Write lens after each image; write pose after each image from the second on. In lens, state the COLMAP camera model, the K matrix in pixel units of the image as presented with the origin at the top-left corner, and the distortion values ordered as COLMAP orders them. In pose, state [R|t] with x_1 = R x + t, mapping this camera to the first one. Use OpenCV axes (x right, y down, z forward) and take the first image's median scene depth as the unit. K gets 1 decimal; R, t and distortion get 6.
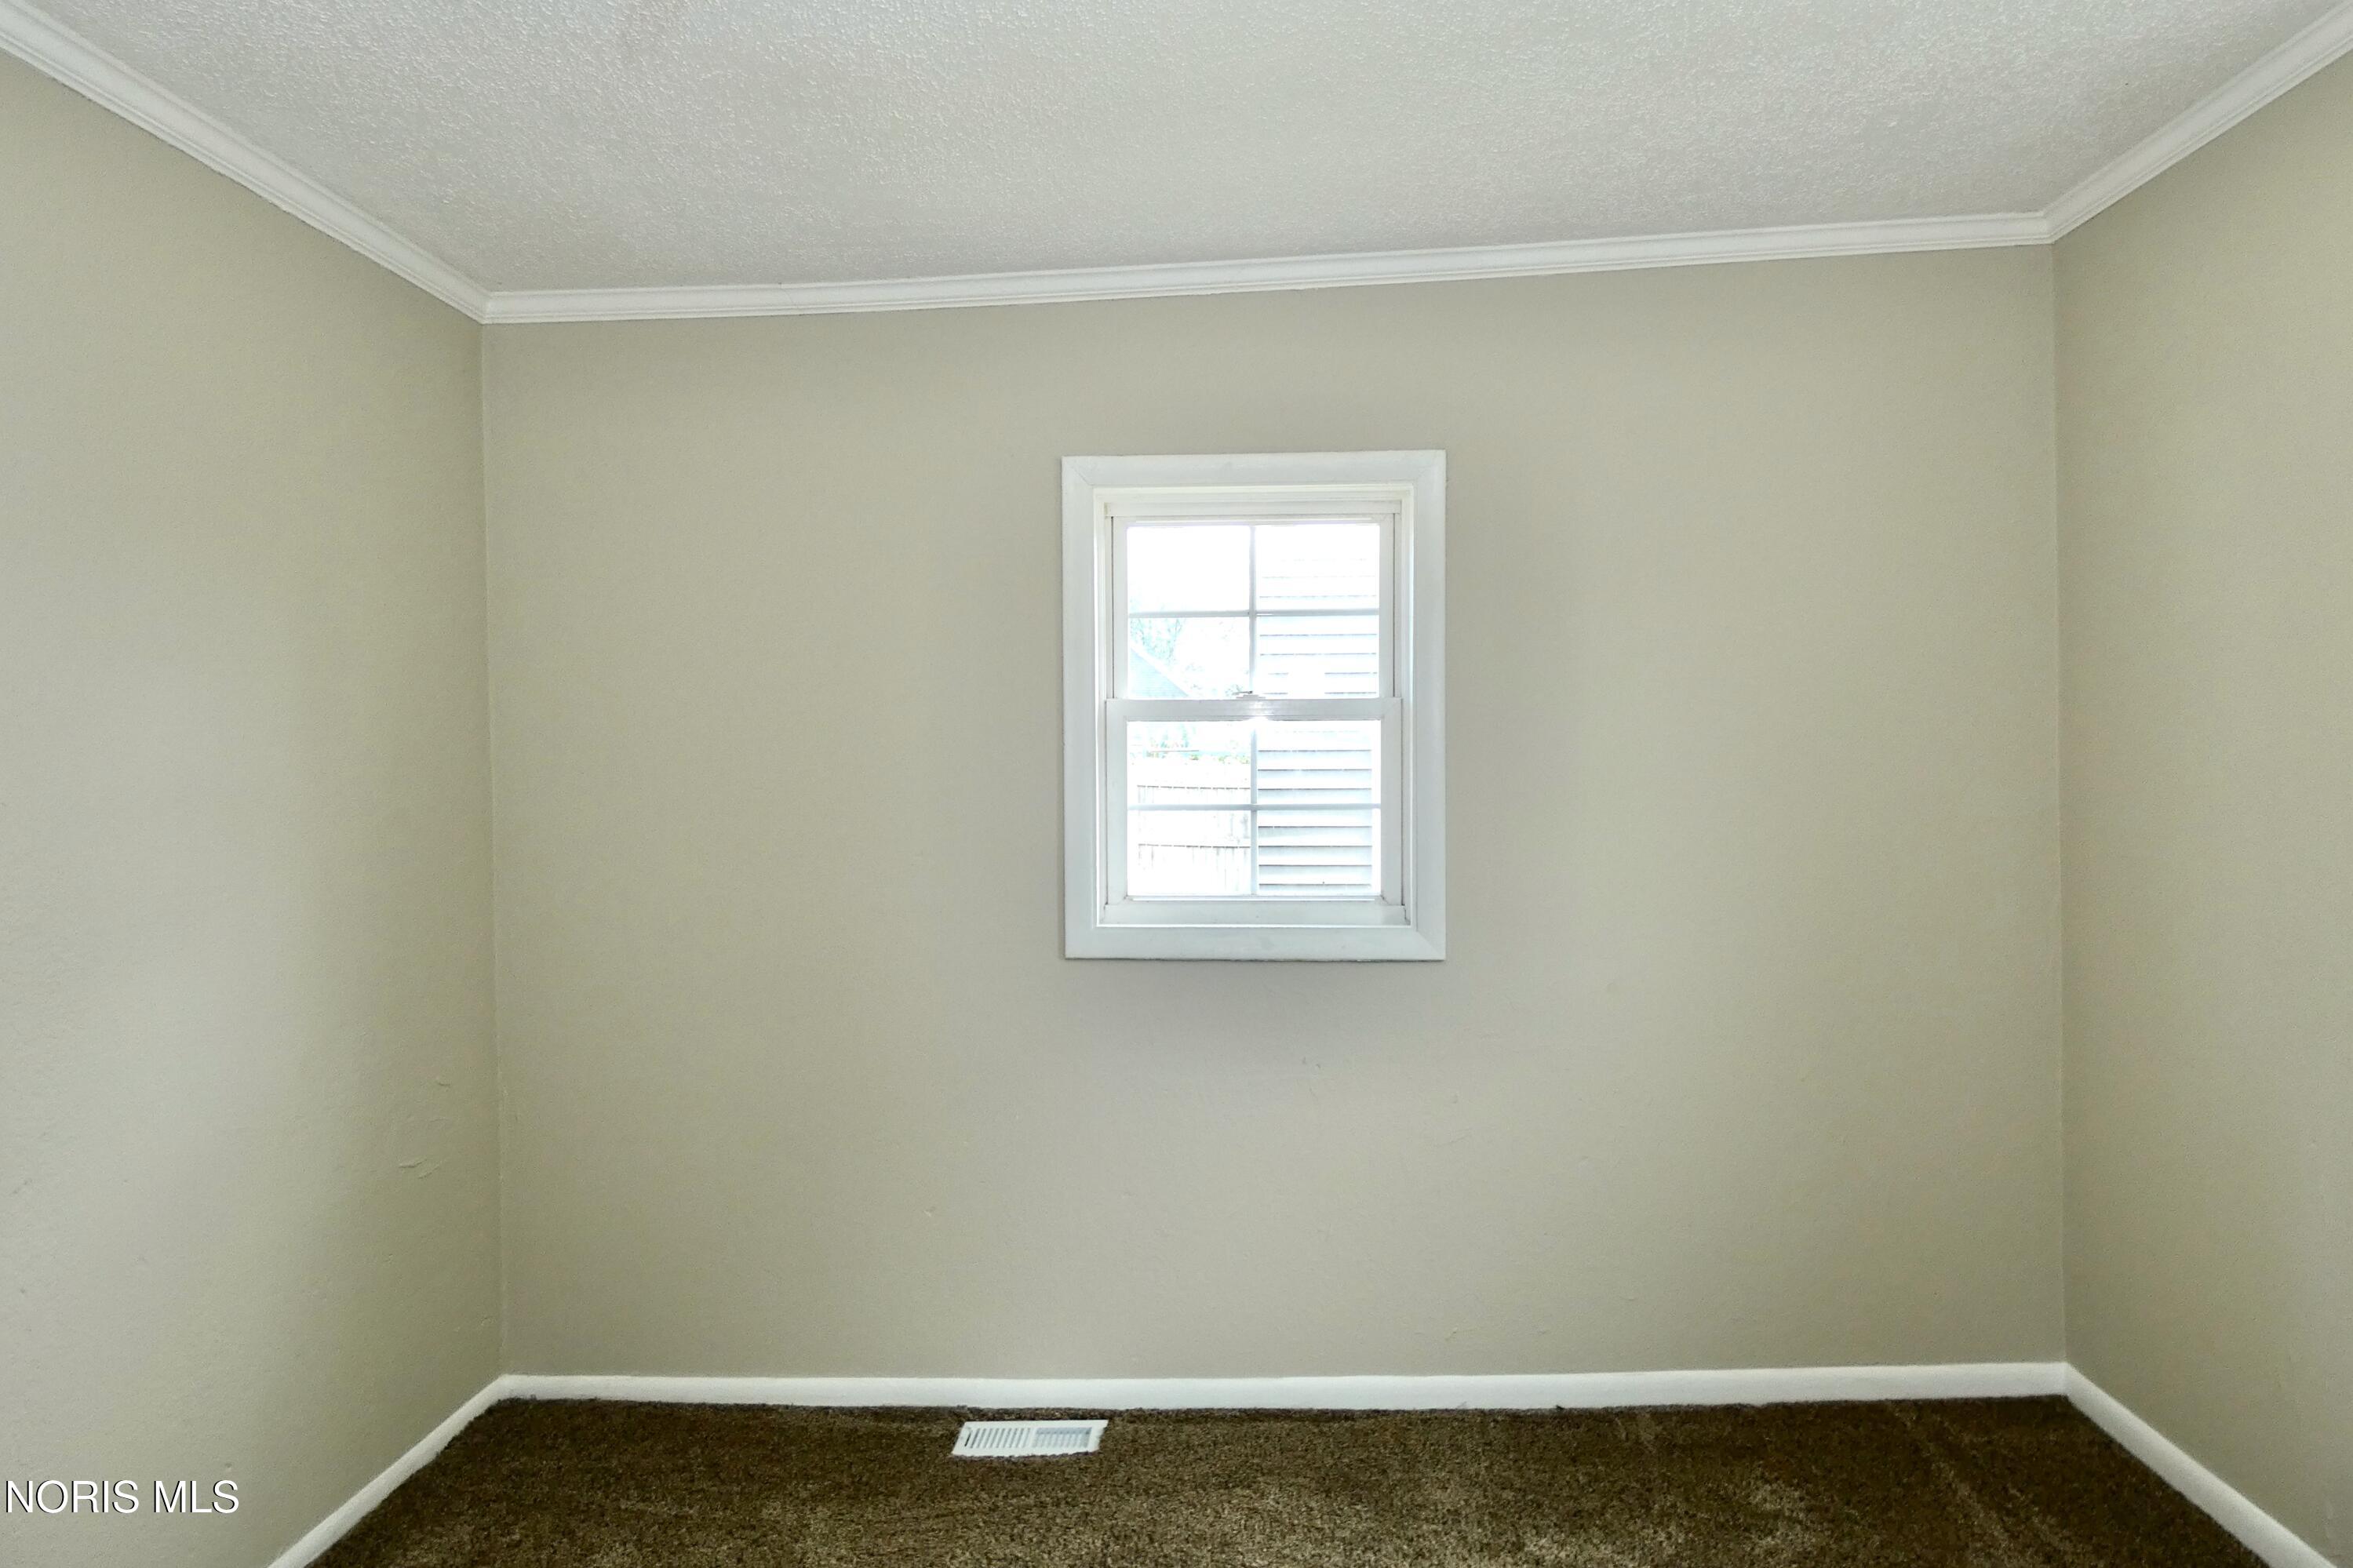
lens RADIAL K [[1386.9, 0, 1176.9], [0, 1386.9, 818.7], [0, 0, 1]] dist [-0.003943, -0.001333]
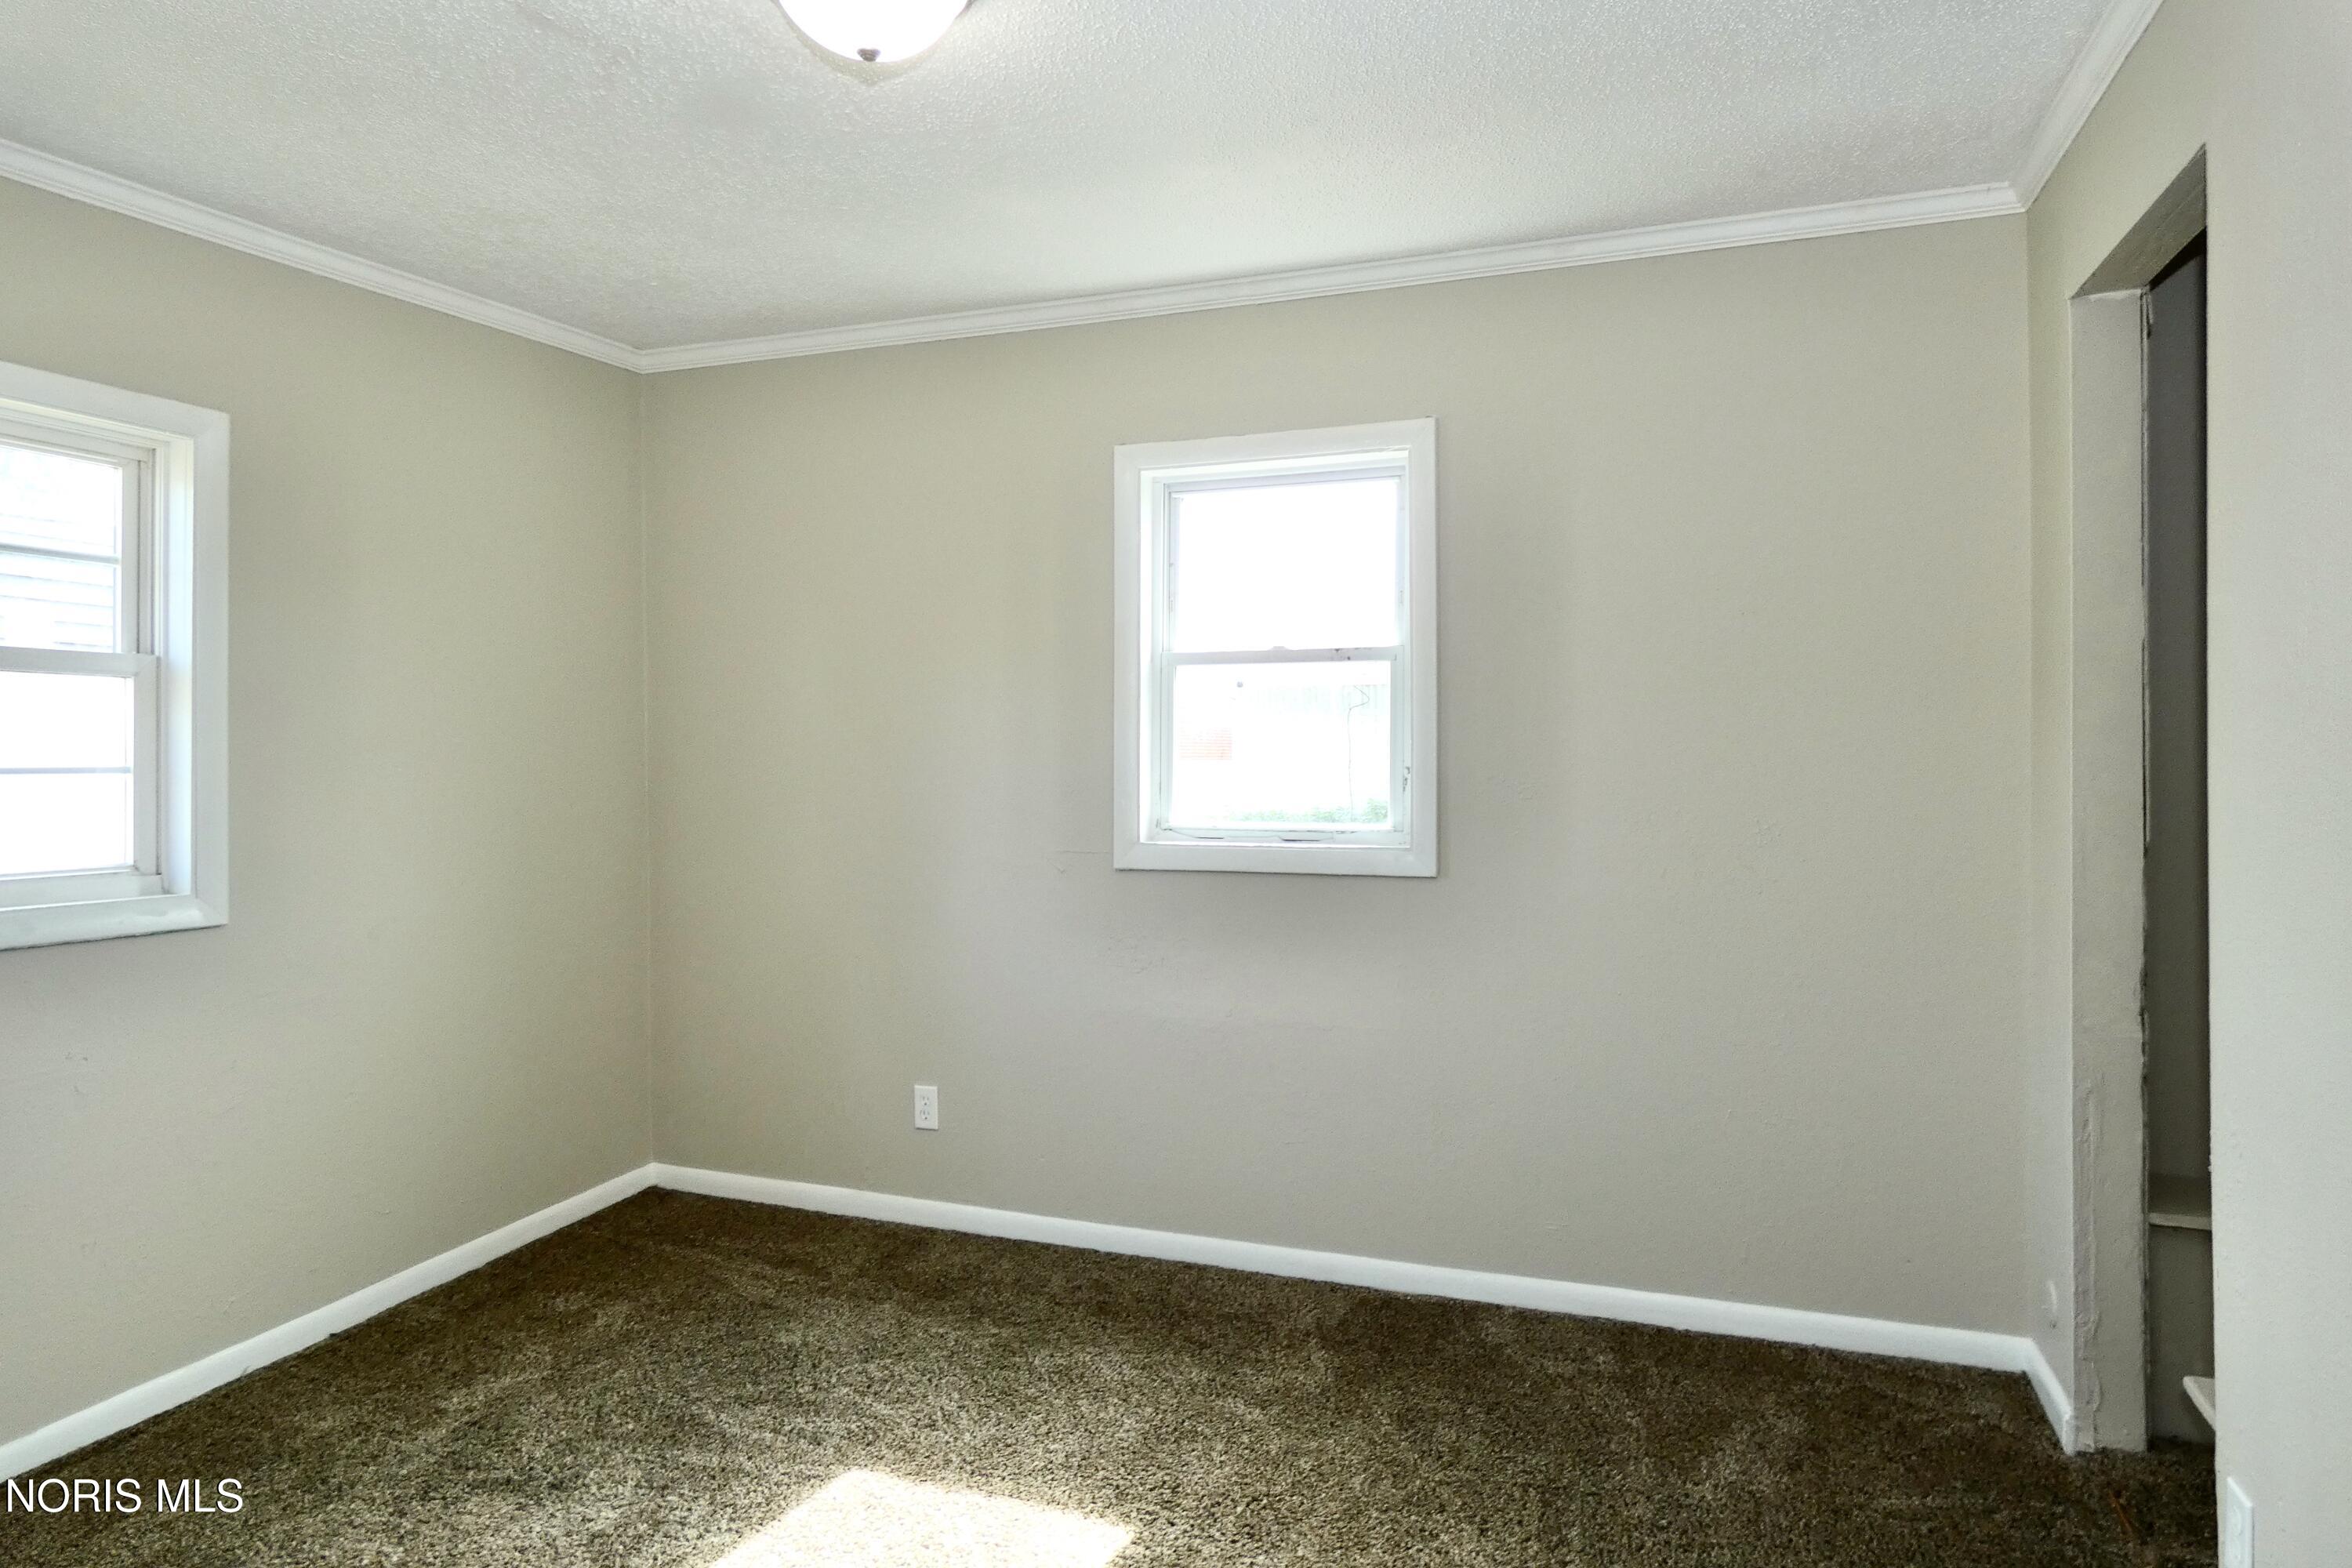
lens RADIAL K [[1408.3, 0, 1176.1], [0, 1408.3, 753.9], [0, 0, 1]] dist [0.000057, 0.000444]
pose [[0.303828, 0.006442, 0.952705, -0.568089], [0.025273, 0.999571, -0.014819, 0.012437], [-0.952392, 0.028580, 0.303535, 0.044232]]
